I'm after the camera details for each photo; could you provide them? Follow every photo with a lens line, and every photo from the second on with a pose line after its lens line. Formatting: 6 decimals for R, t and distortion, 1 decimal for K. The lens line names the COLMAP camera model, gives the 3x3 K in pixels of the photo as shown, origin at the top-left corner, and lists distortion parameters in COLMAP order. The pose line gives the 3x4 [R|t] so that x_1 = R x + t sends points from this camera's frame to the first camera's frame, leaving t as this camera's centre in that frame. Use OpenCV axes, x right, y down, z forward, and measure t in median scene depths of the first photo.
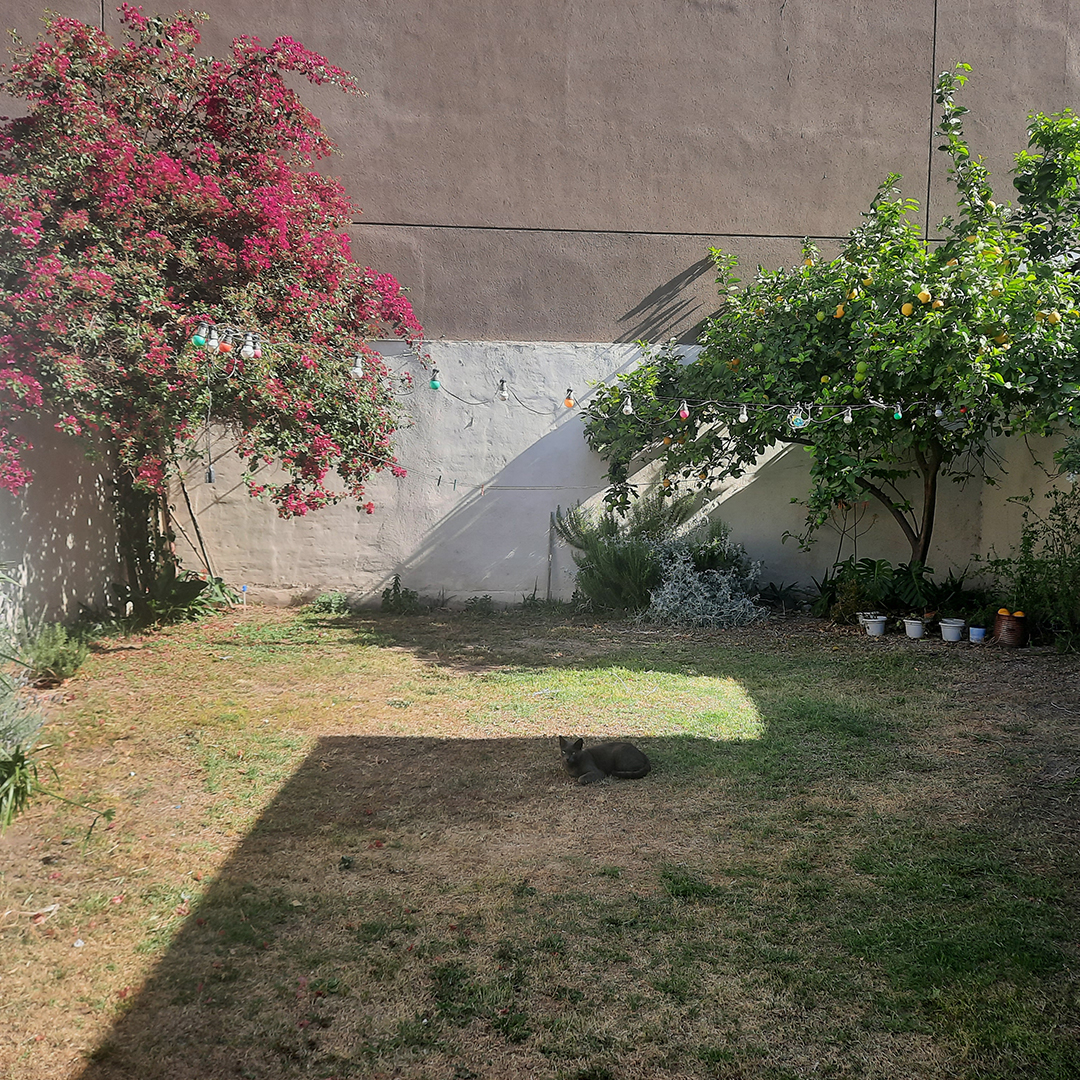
lens RADIAL K [[1047.7, 0, 548.6], [0, 1047.7, 545.0], [0, 0, 1]] dist [0.026957, 0.000000]
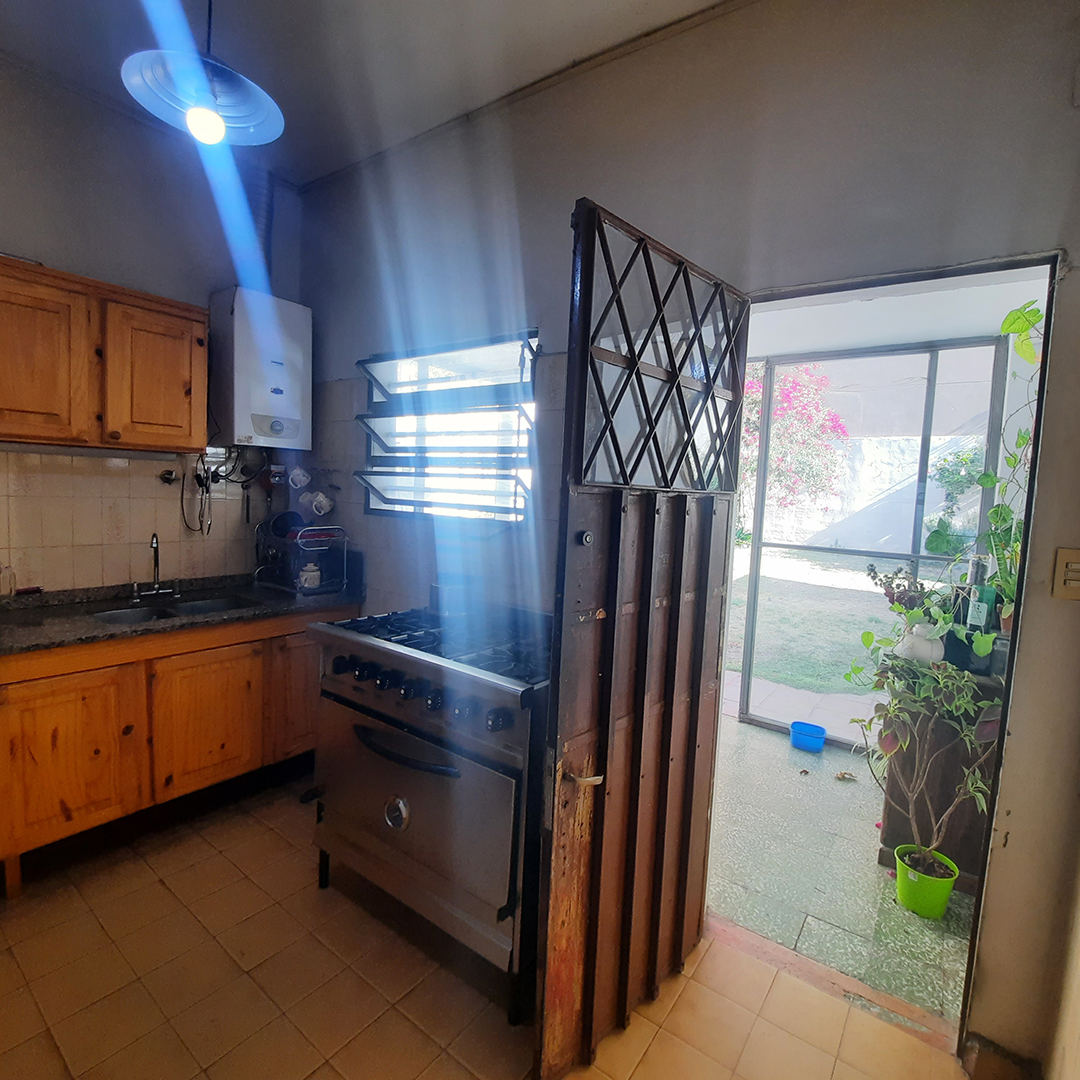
lens RADIAL K [[569.5, 0, 545.5], [0, 569.5, 534.8], [0, 0, 1]] dist [-0.014553, -0.003050]
pose [[0.754074, 0.075787, -0.652403, 0.189167], [-0.081272, 0.996453, 0.021816, 0.044556], [0.651742, 0.036571, 0.757558, -0.381933]]
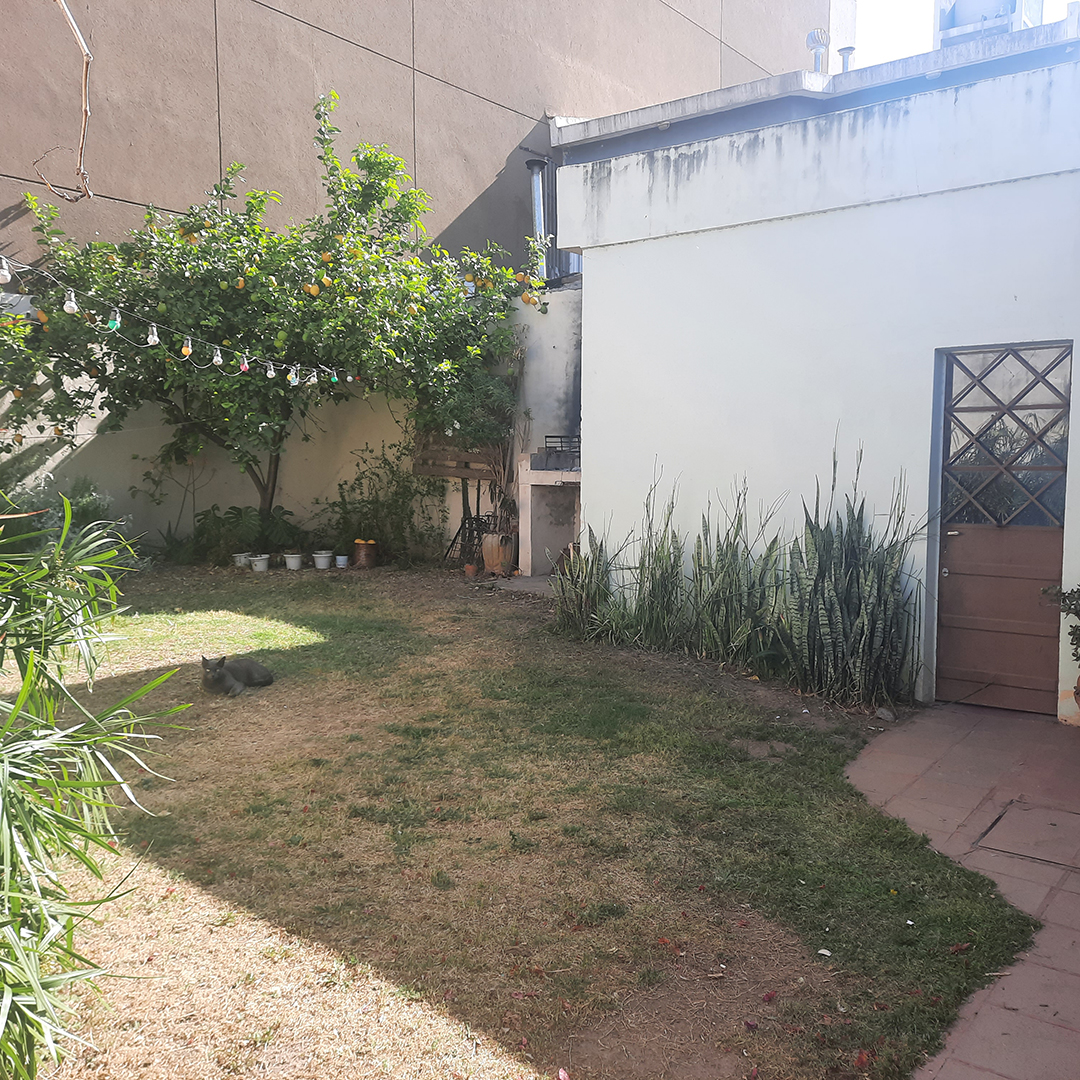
lens RADIAL K [[1047.7, 0, 540.4], [0, 1047.7, 541.3], [0, 0, 1]] dist [0.026957, 0.000000]
pose [[0.677321, -0.067766, 0.732560, -0.268986], [0.050022, 0.997686, 0.046042, 0.013544], [-0.733985, 0.005459, 0.679143, 0.000073]]
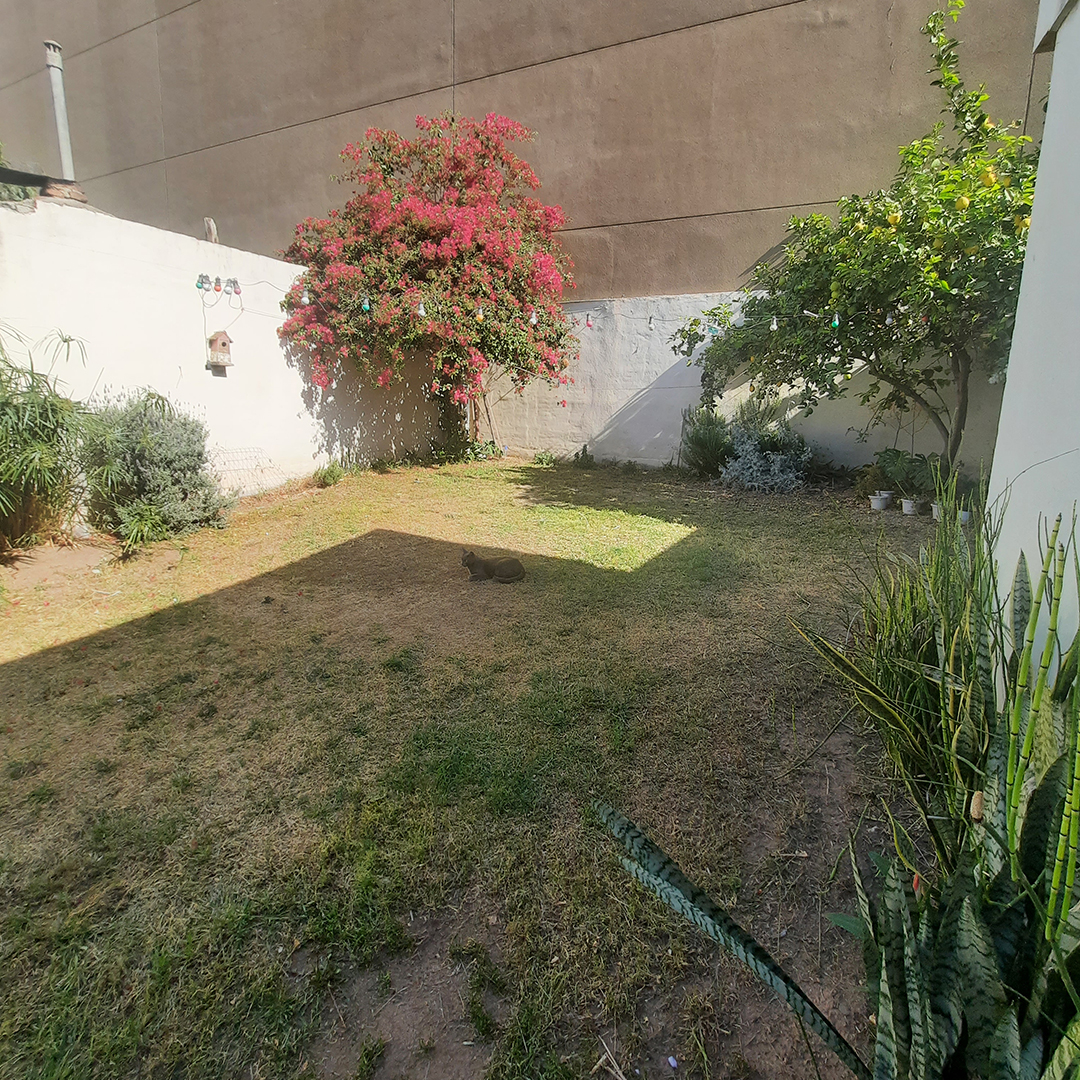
lens RADIAL K [[569.5, 0, 546.4], [0, 569.5, 492.2], [0, 0, 1]] dist [-0.014553, -0.003050]
pose [[0.869049, 0.090642, -0.486352, 0.248639], [-0.041026, 0.992891, 0.111738, 0.004979], [0.493023, -0.077153, 0.866589, 0.180345]]
